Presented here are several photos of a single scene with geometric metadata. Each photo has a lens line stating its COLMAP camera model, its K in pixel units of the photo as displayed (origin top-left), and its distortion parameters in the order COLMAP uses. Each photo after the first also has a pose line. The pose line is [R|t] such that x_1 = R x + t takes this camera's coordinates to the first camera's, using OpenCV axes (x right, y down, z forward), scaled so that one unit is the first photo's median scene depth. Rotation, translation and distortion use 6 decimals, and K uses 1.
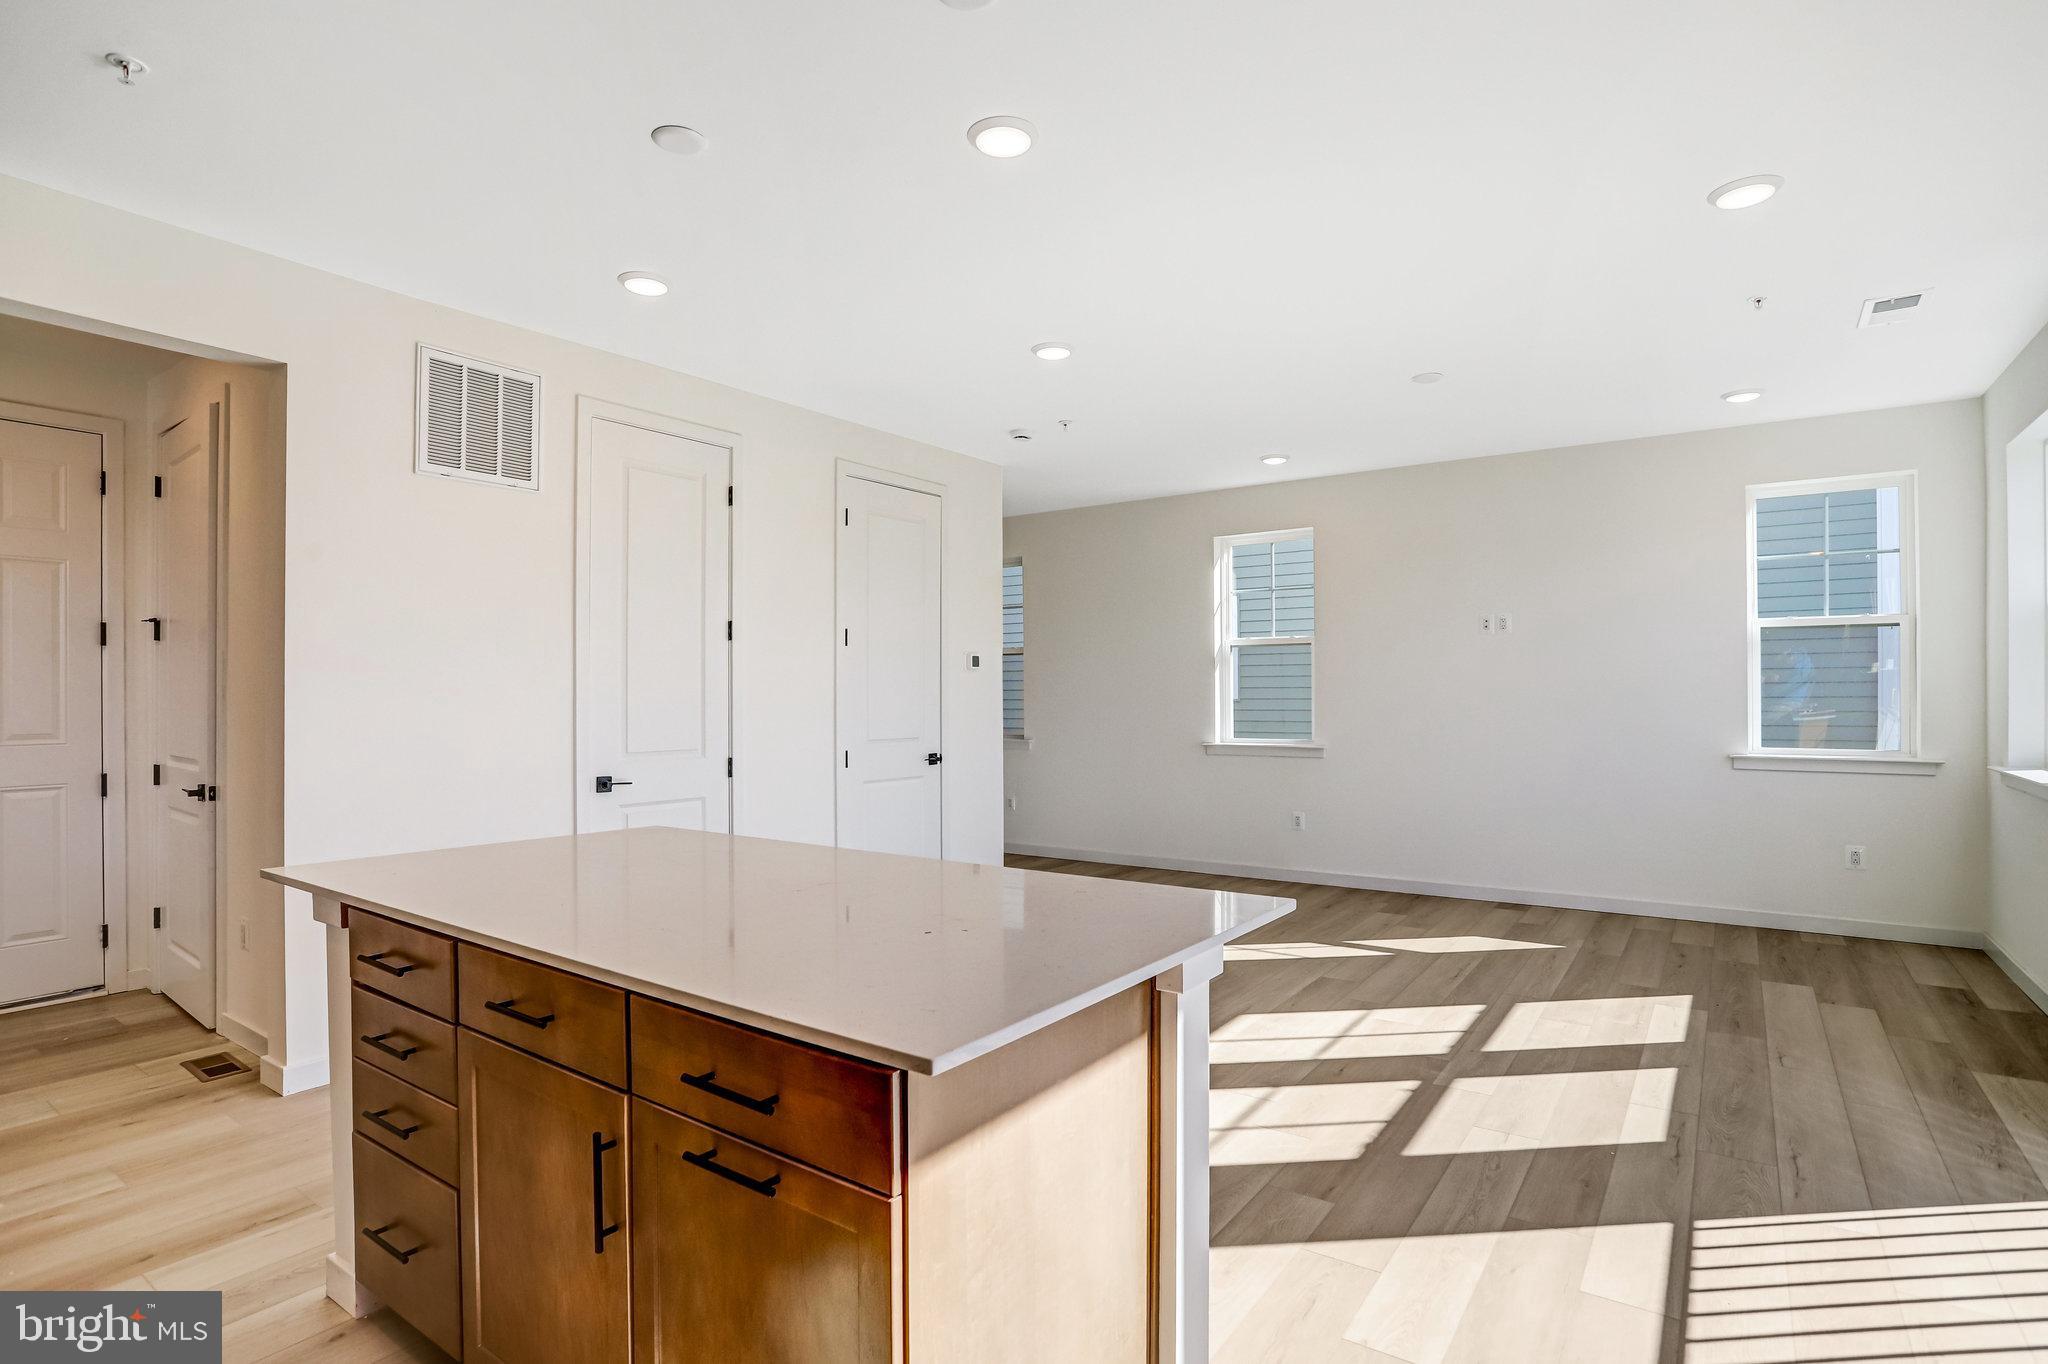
lens RADIAL K [[1037.9, 0, 1003.4], [0, 1037.9, 687.8], [0, 0, 1]] dist [-0.061064, 0.026334]
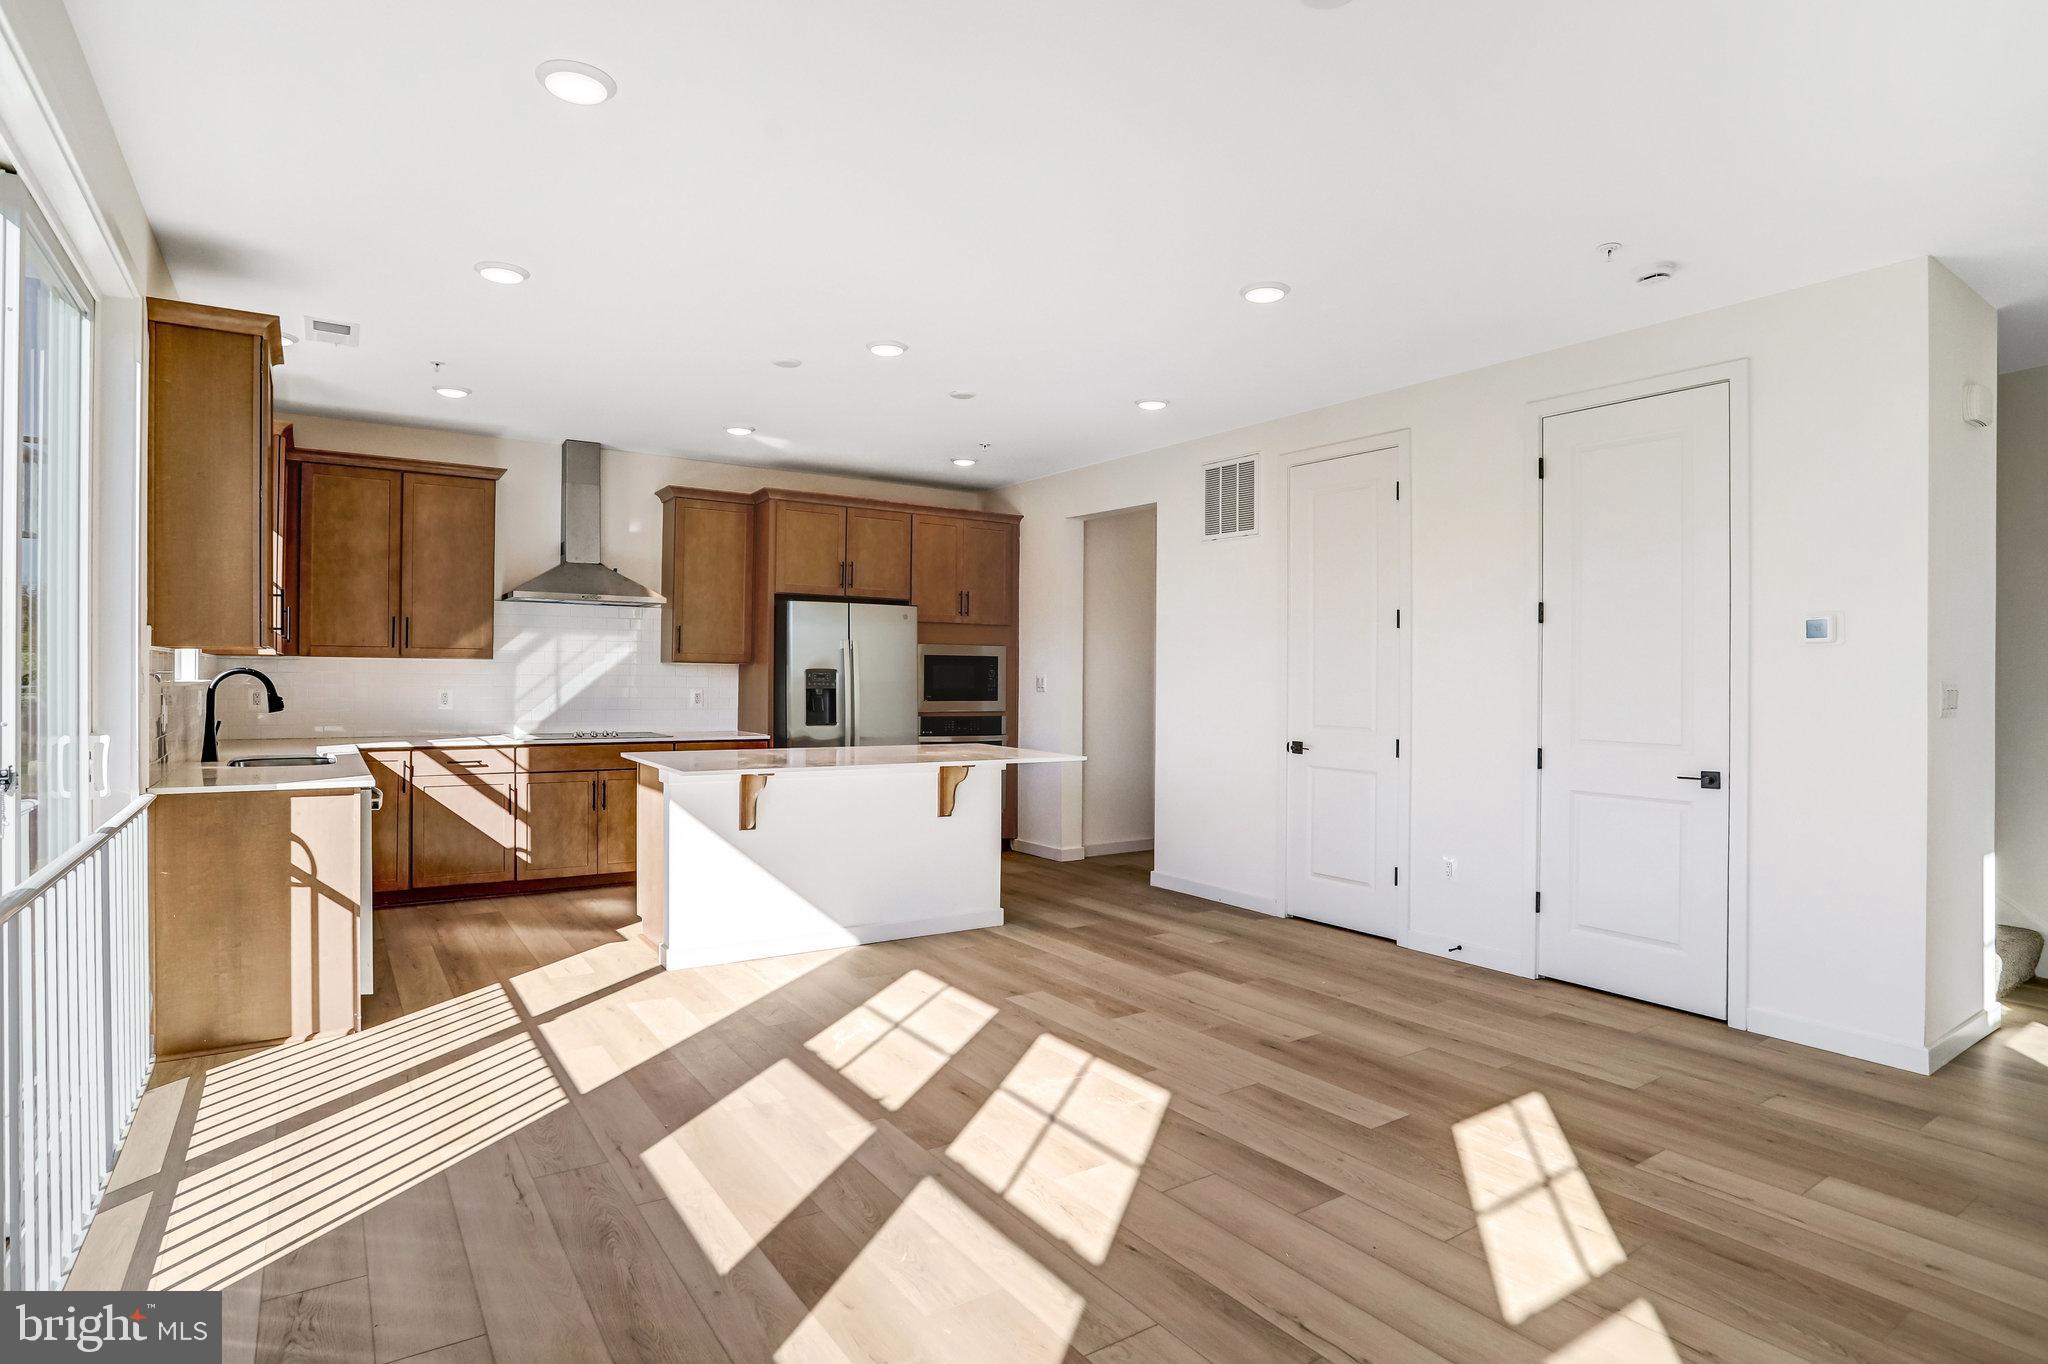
lens RADIAL K [[1037.9, 0, 1022.1], [0, 1037.9, 701.5], [0, 0, 1]] dist [-0.061064, 0.026334]
pose [[-0.339527, 0.023387, -0.940305, 0.886035], [-0.001831, 0.999673, 0.025525, 0.003752], [0.940594, 0.010388, -0.339373, 1.034159]]
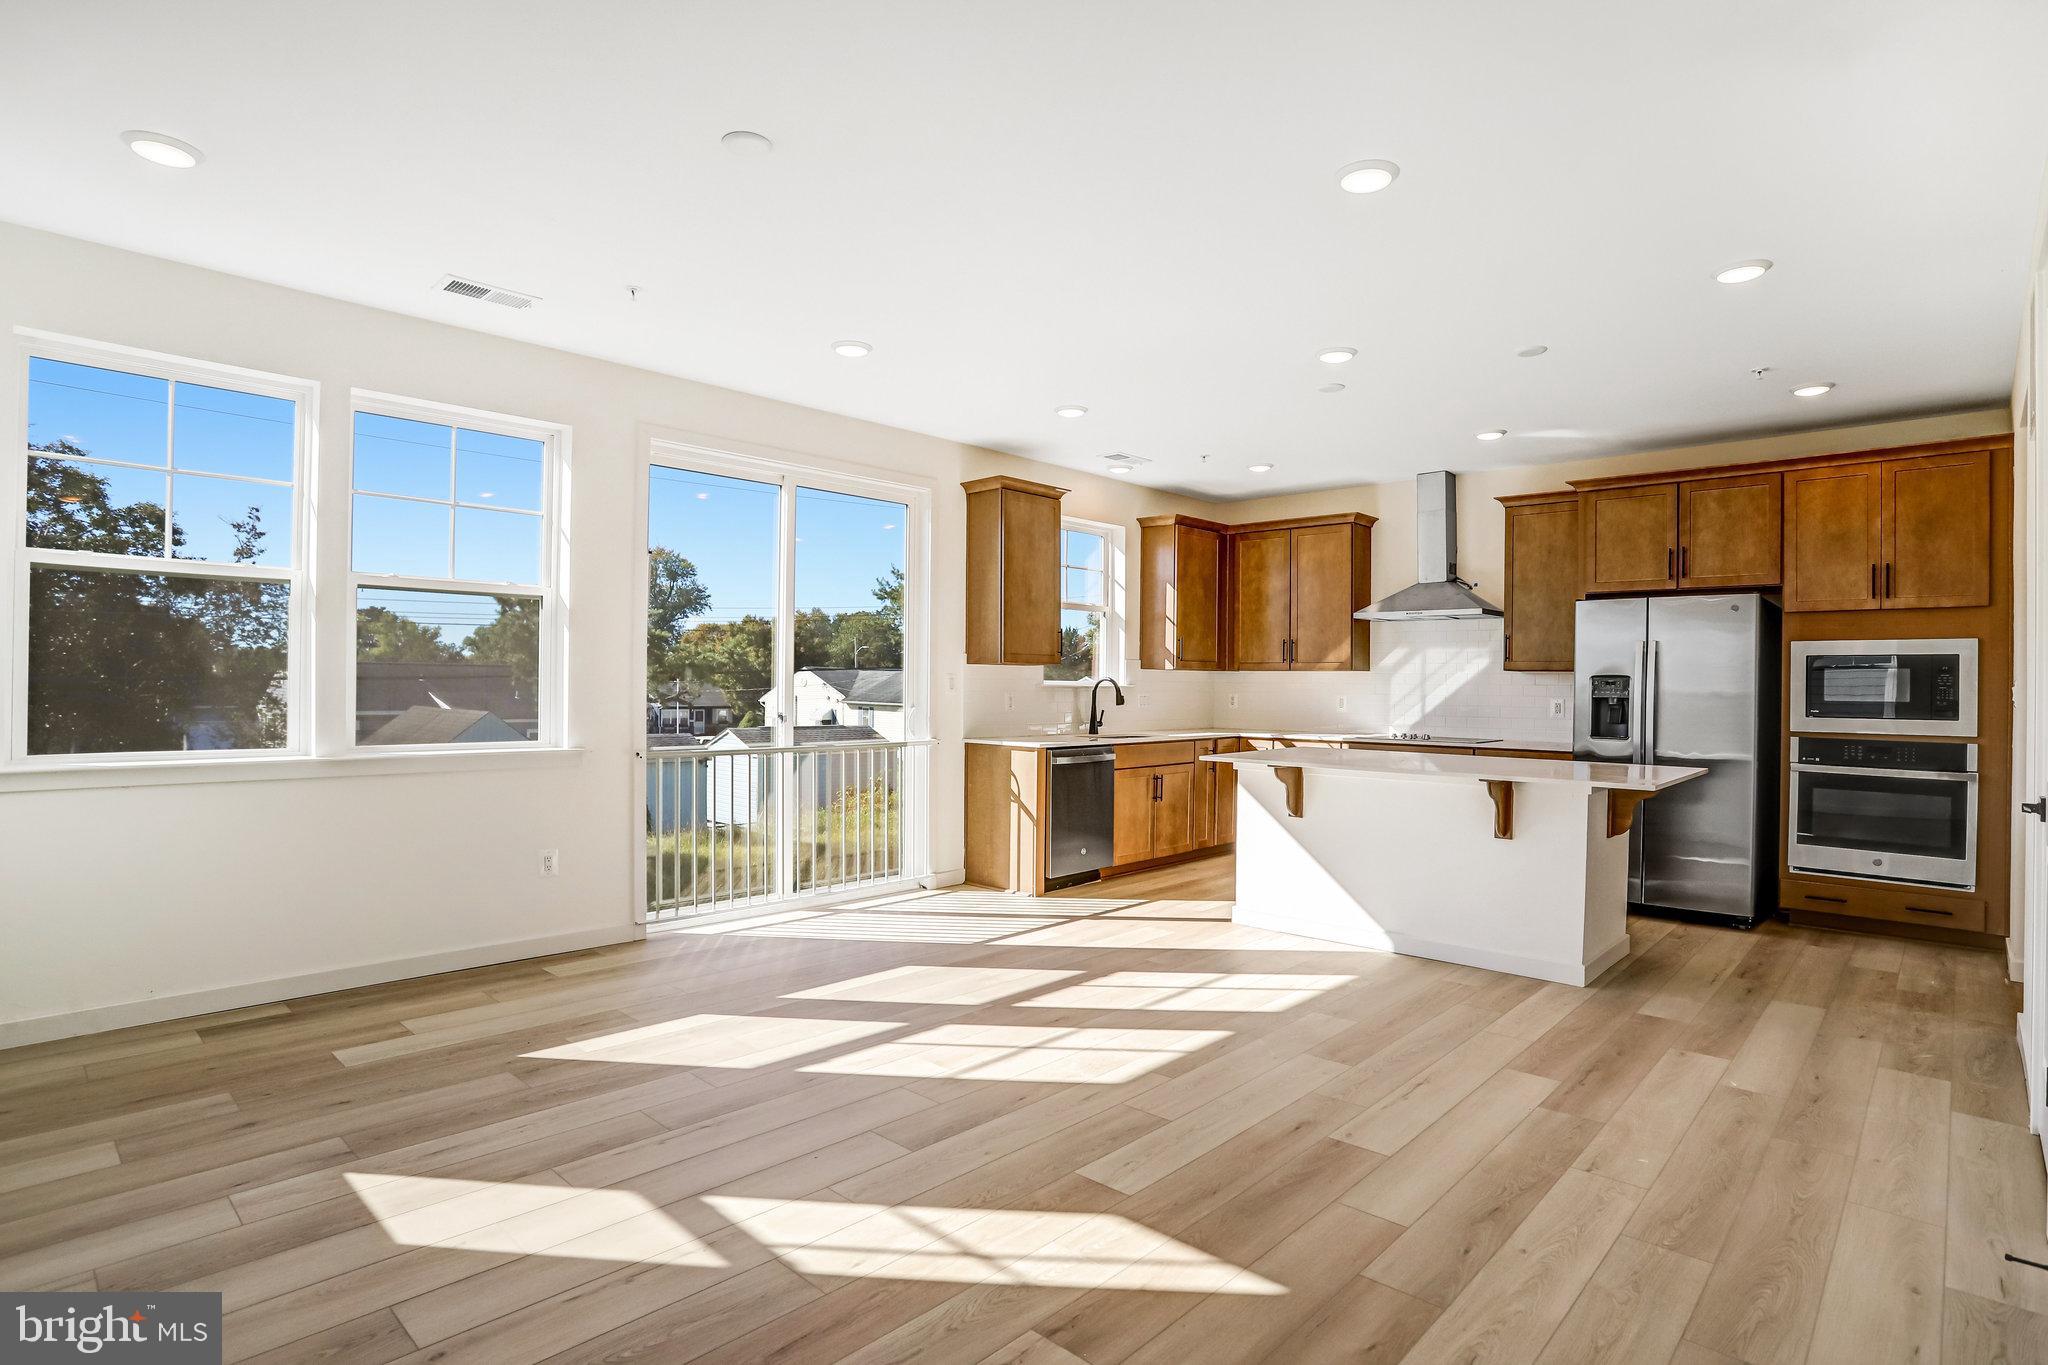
lens RADIAL K [[1037.9, 0, 1036.9], [0, 1037.9, 676.5], [0, 0, 1]] dist [-0.061064, 0.026334]
pose [[-0.993975, -0.004479, 0.109511, 0.180089], [-0.006027, 0.999887, -0.013807, 0.018587], [-0.109437, -0.014384, -0.993890, 1.601533]]
